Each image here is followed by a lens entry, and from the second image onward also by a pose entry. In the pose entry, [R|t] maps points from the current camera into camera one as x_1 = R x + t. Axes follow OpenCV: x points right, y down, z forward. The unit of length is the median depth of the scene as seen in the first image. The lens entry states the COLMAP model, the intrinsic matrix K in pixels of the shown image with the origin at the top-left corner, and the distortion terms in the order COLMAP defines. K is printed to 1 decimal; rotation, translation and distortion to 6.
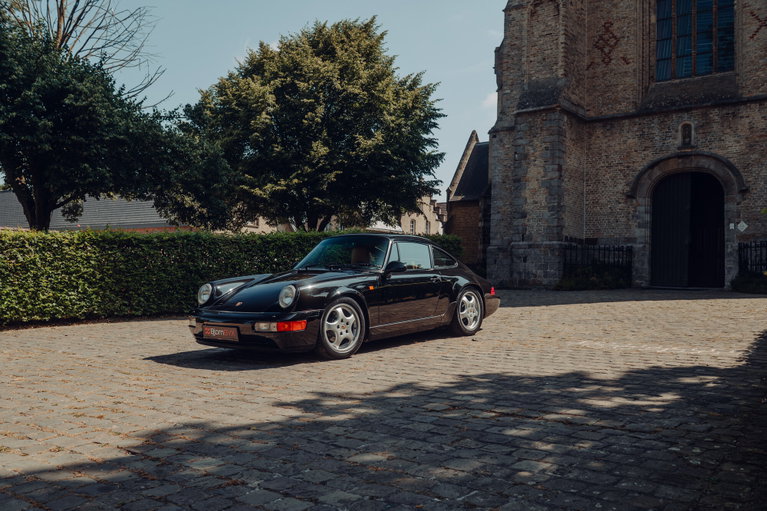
lens RADIAL K [[739.7, 0, 385.4], [0, 739.7, 250.8], [0, 0, 1]] dist [-0.014939, -0.006647]
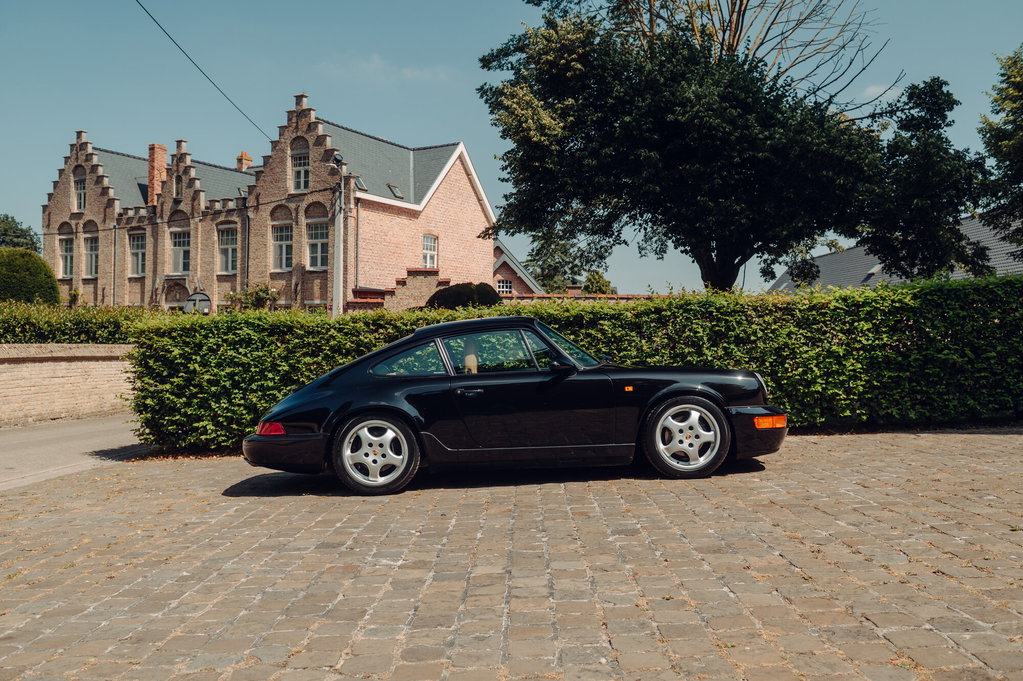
lens RADIAL K [[902.8, 0, 507.2], [0, 902.8, 342.3], [0, 0, 1]] dist [-0.017713, -0.006965]
pose [[0.614994, -0.020926, -0.788254, 0.131953], [0.041405, 0.999126, 0.005781, 0.000723], [0.787444, -0.036193, 0.615323, 0.289221]]
